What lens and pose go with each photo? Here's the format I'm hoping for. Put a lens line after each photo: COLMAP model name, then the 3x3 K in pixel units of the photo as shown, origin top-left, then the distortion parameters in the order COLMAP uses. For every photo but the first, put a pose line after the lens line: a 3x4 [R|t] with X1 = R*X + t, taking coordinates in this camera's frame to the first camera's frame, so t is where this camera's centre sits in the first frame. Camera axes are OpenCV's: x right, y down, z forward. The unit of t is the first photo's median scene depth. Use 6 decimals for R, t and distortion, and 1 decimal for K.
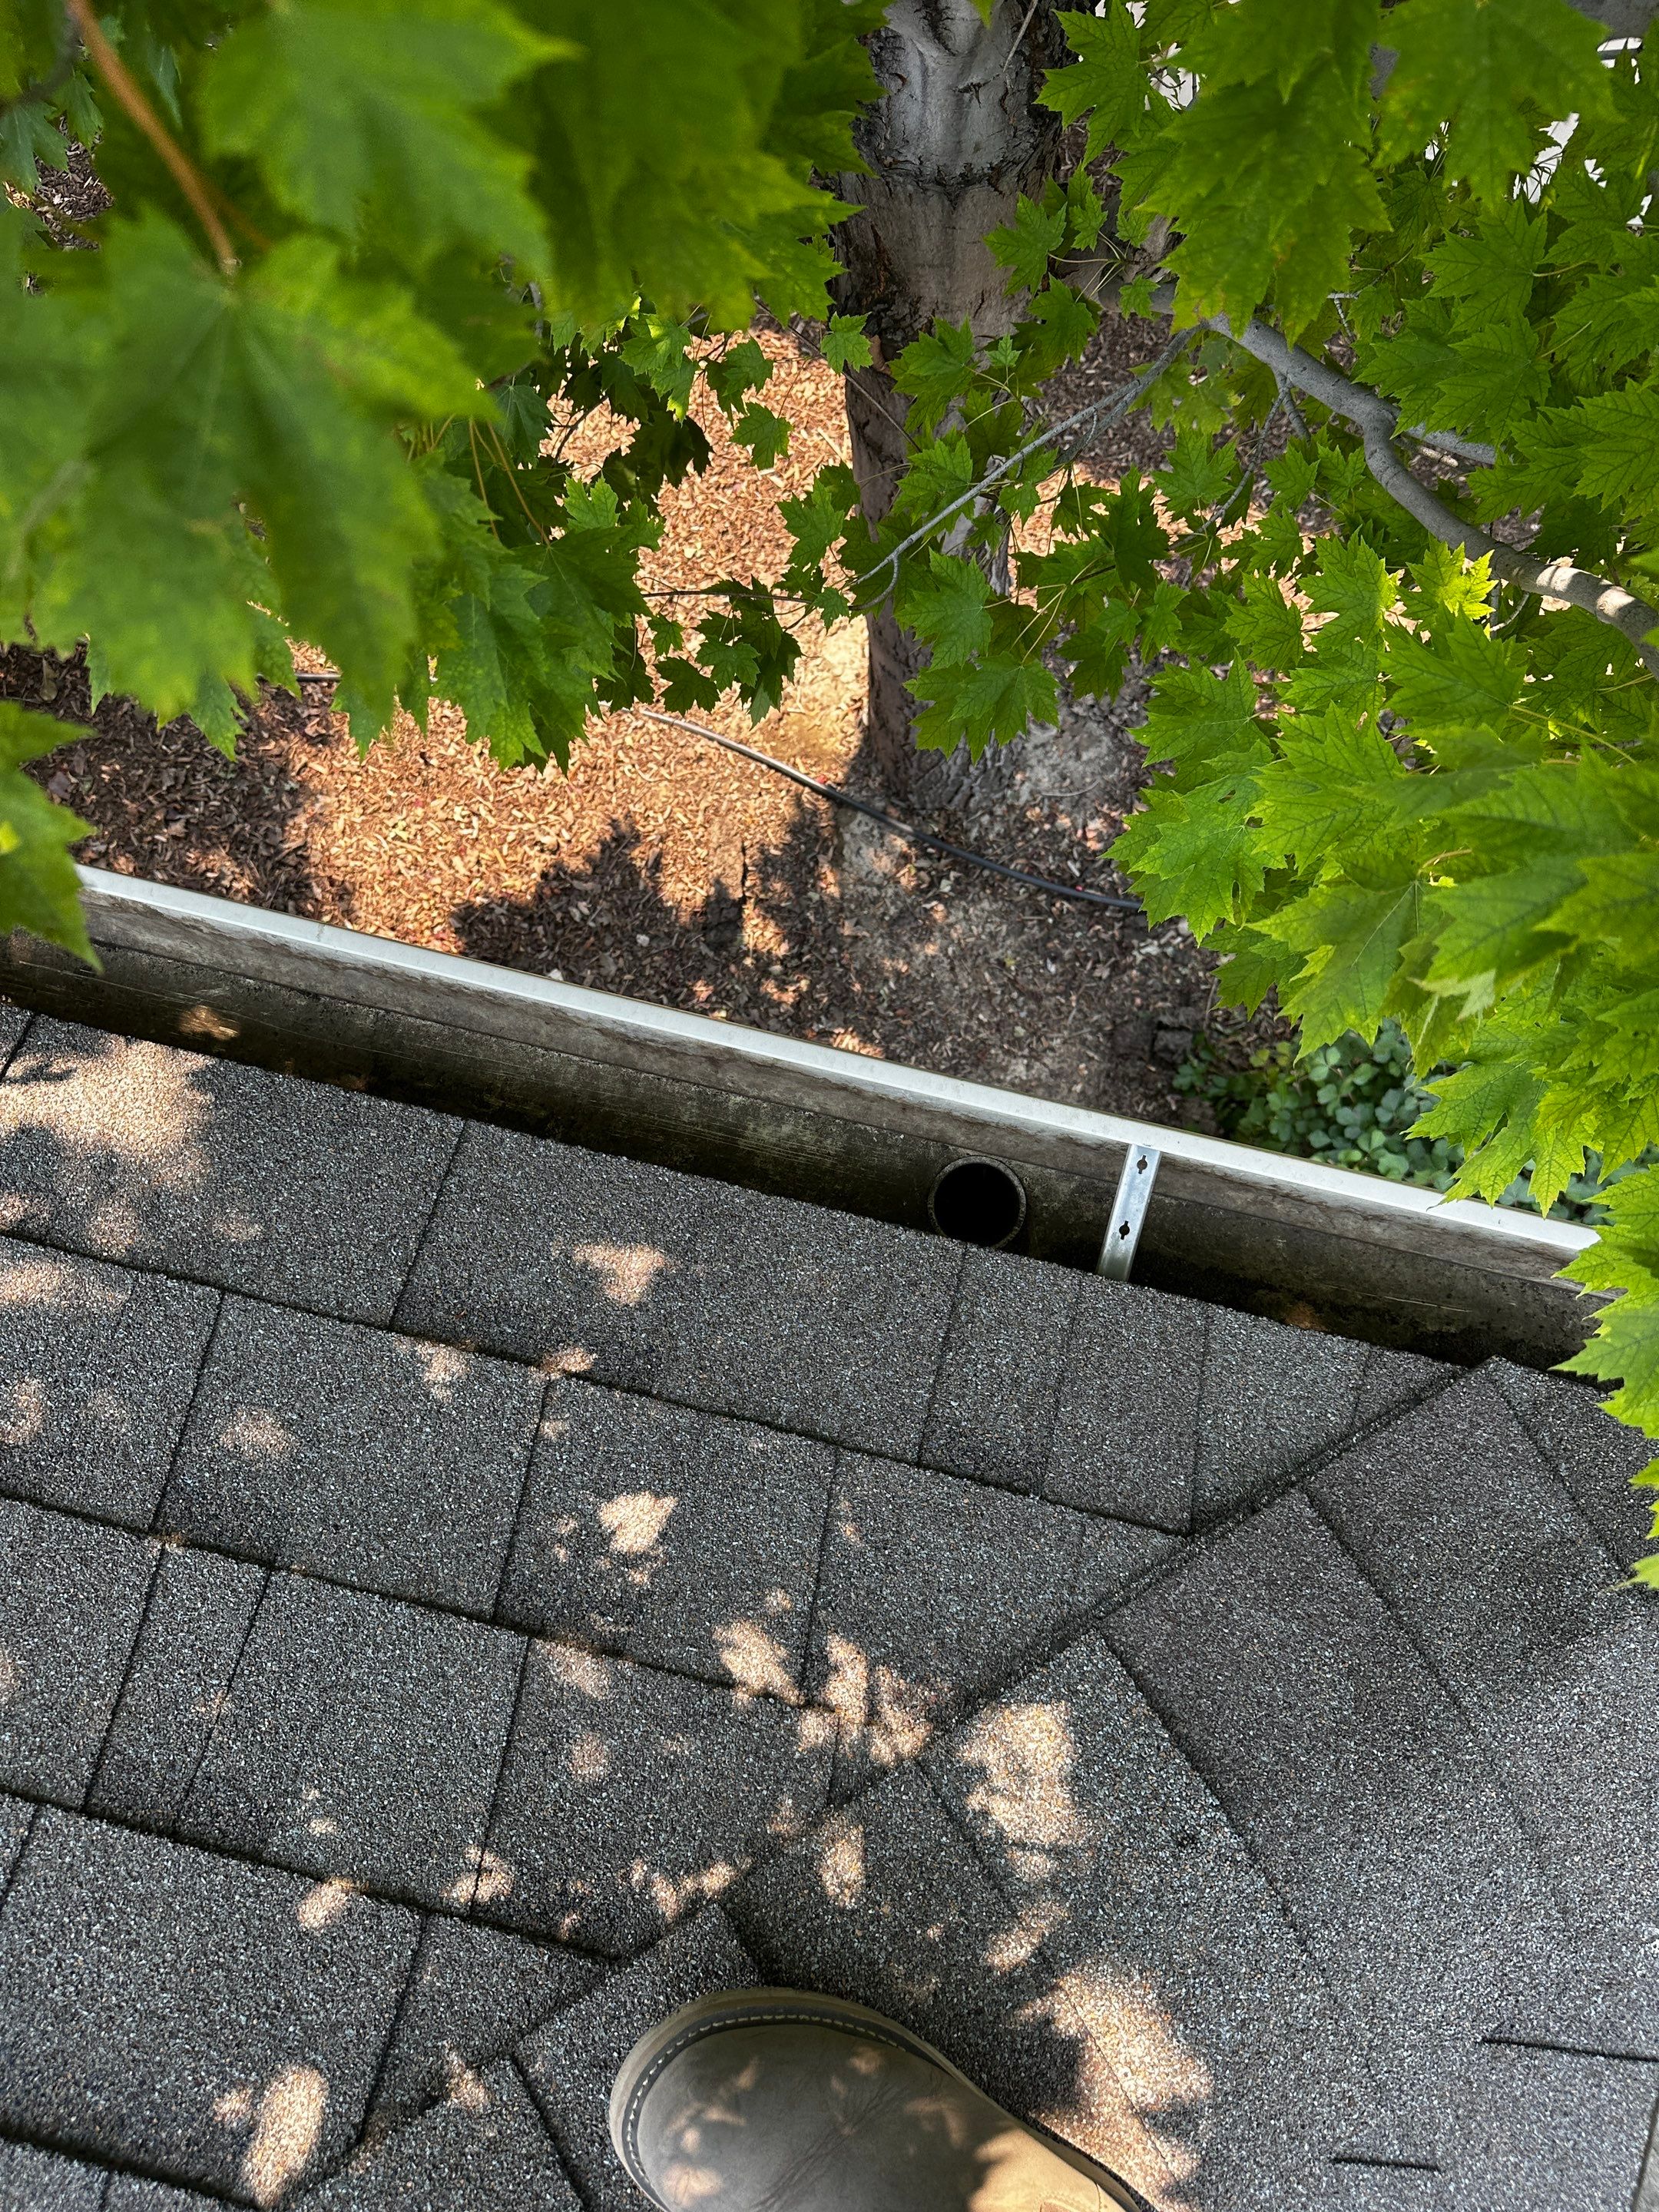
lens RADIAL K [[1559.9, 0, 854.0], [0, 1559.9, 1110.5], [0, 0, 1]] dist [0.042592, -0.058112]
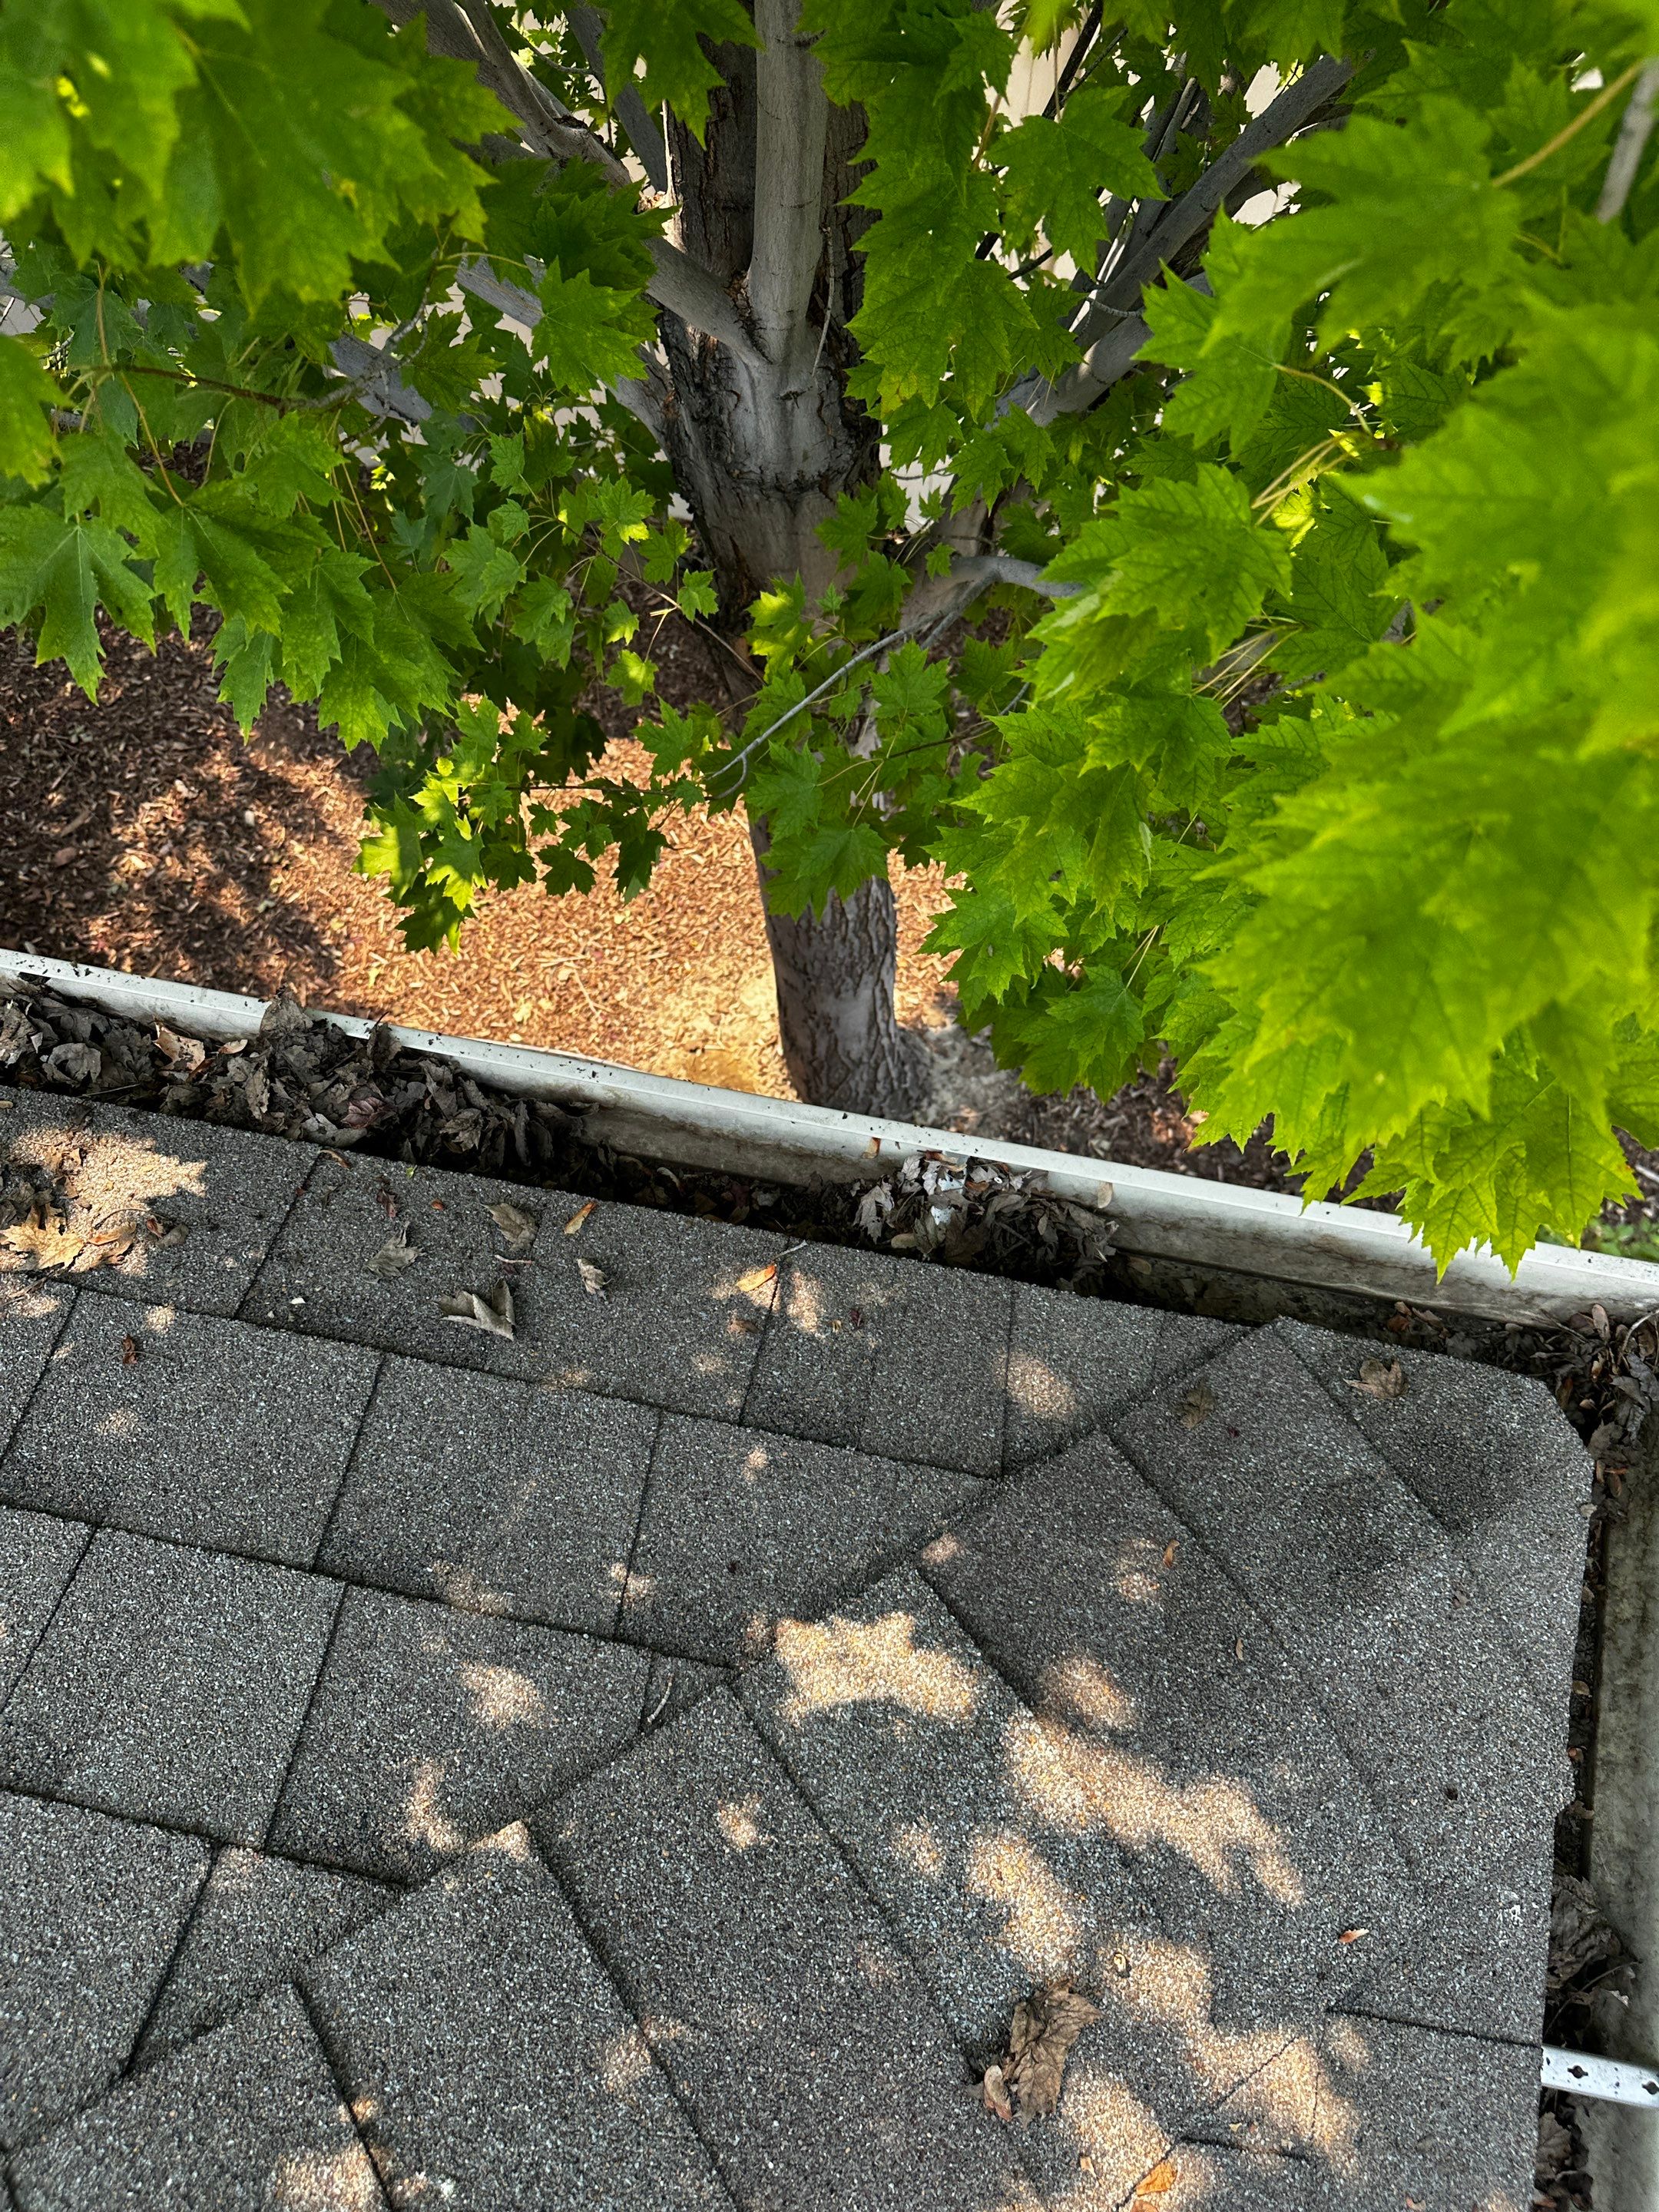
lens RADIAL K [[1542.9, 0, 833.3], [0, 1542.9, 1111.6], [0, 0, 1]] dist [0.040445, -0.050688]
pose [[0.999407, -0.029078, 0.018465, 0.093883], [0.032990, 0.962194, -0.270359, 0.315946], [-0.009905, 0.270808, 0.962582, -0.047150]]
